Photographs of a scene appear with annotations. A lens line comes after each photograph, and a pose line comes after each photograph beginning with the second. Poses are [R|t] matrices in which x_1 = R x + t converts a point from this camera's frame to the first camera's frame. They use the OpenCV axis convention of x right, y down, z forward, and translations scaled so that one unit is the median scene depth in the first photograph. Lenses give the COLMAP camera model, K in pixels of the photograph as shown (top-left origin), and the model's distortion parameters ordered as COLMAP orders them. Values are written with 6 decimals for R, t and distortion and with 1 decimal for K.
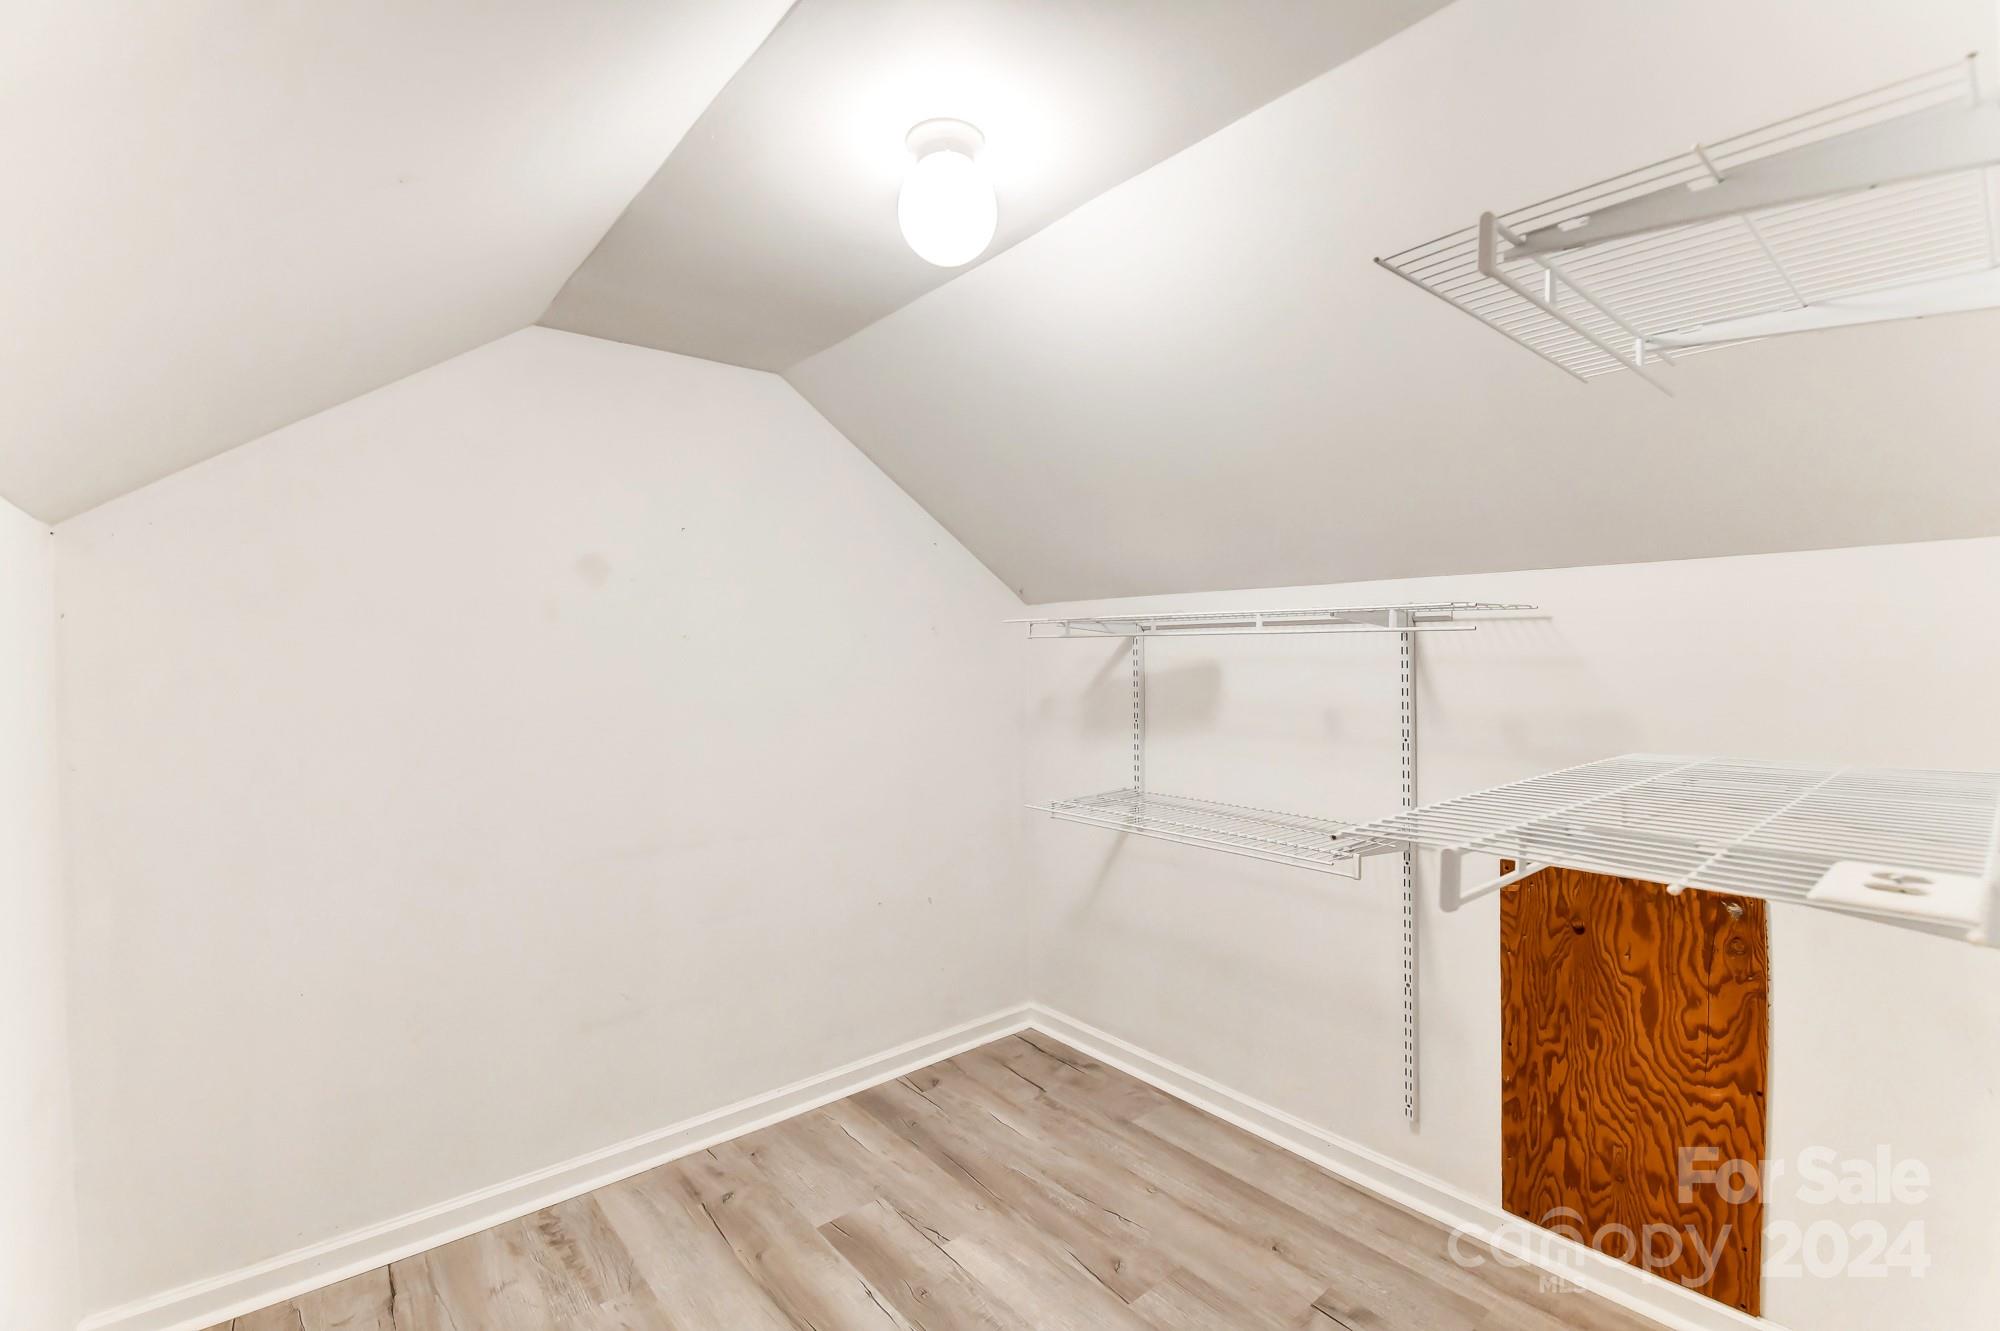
lens RADIAL K [[887.1, 0, 1009.8], [0, 887.1, 667.1], [0, 0, 1]] dist [-0.011867, -0.001386]
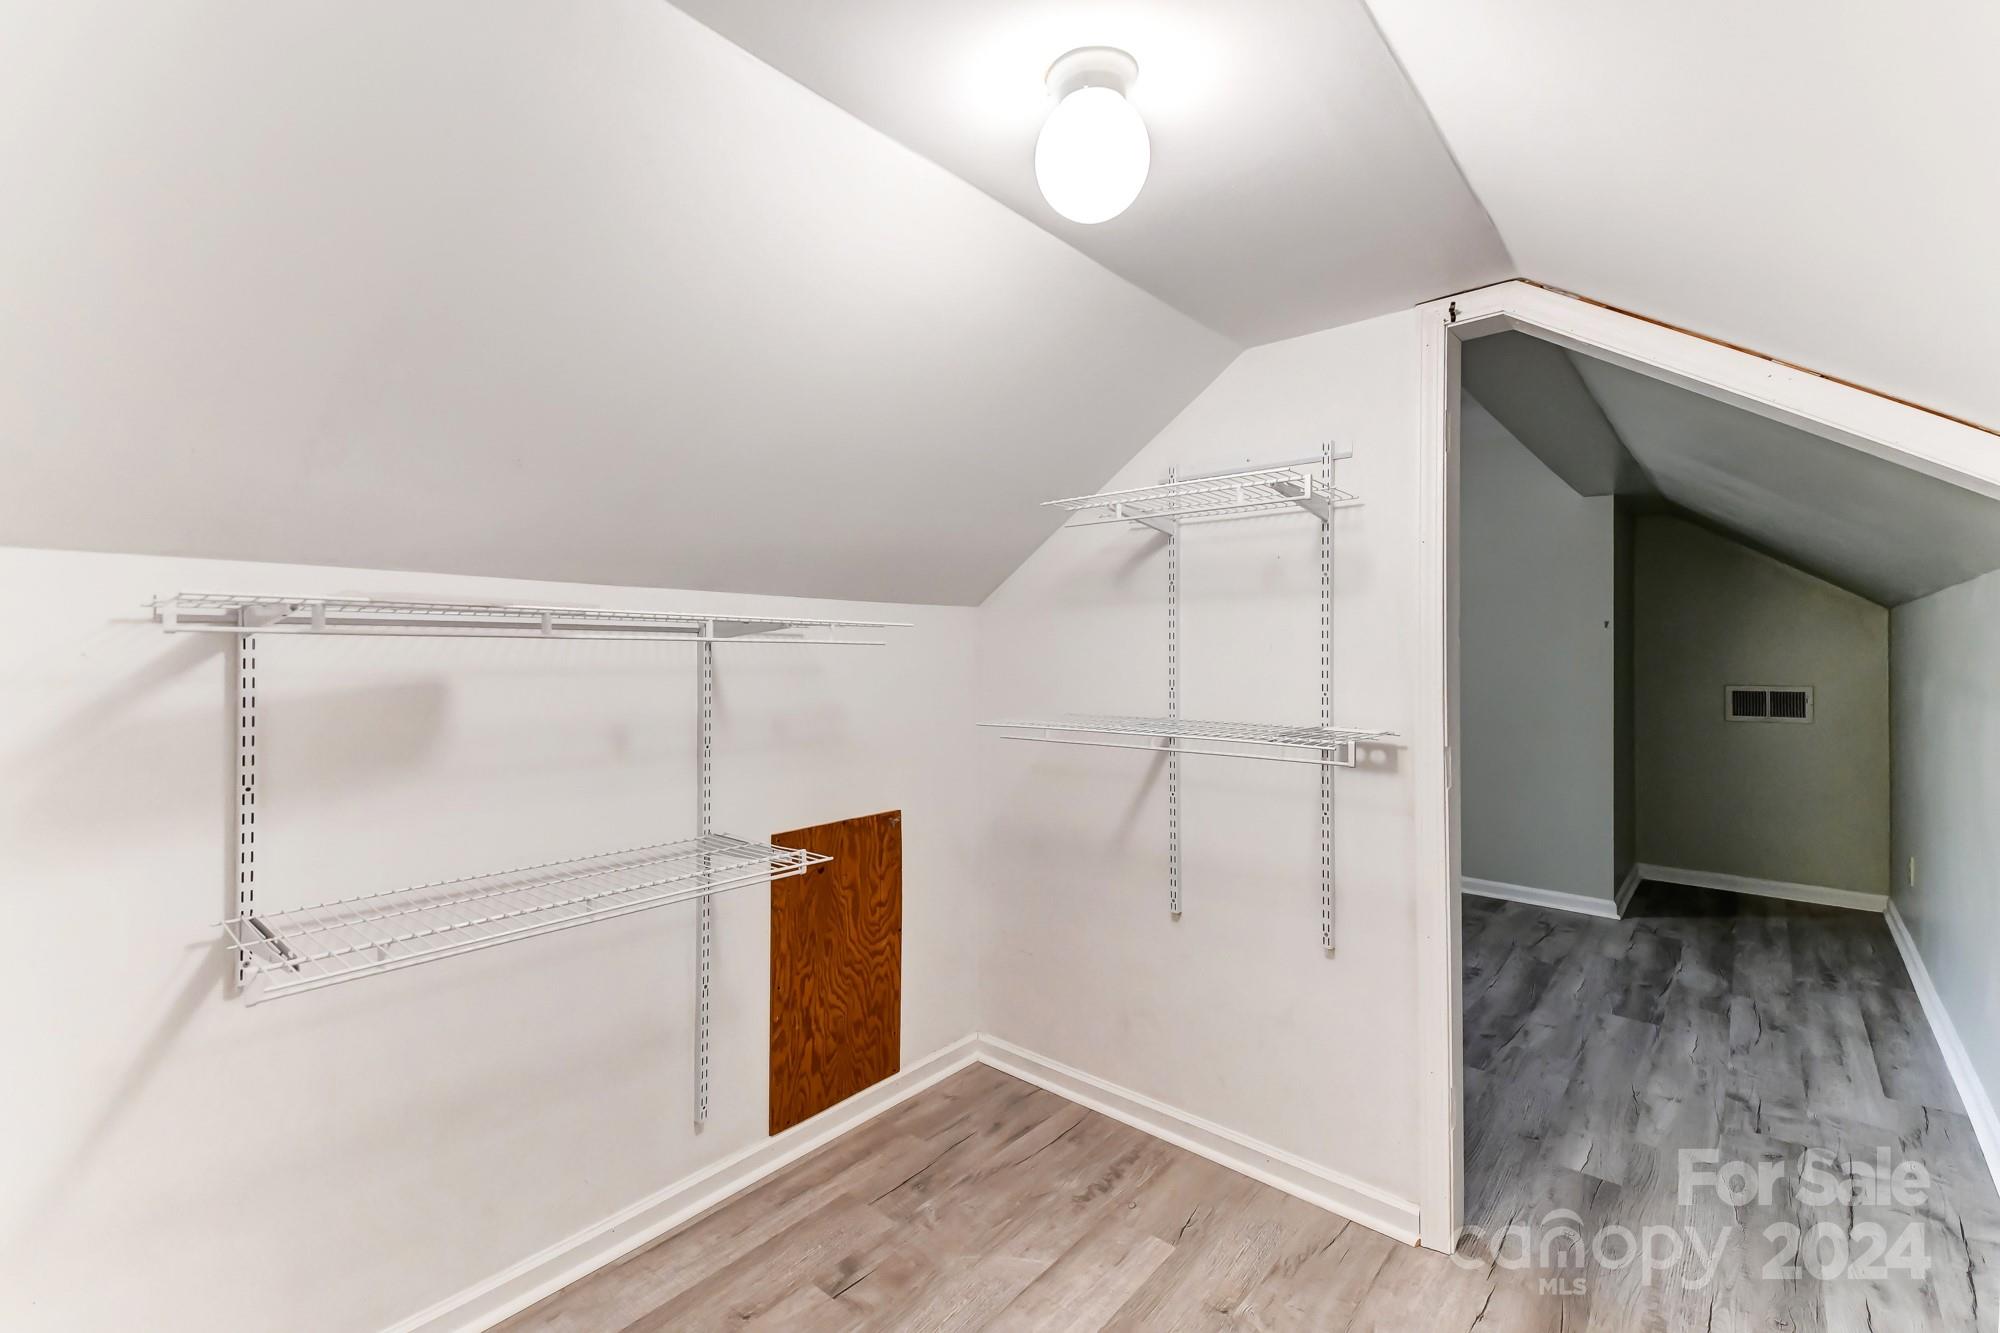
lens RADIAL K [[856.7, 0, 989.8], [0, 856.7, 651.9], [0, 0, 1]] dist [0.027441, -0.000407]
pose [[-0.149922, 0.014298, 0.988594, -0.669134], [0.019777, 0.999739, -0.011460, -0.011846], [-0.988500, 0.017833, -0.150165, 0.920077]]
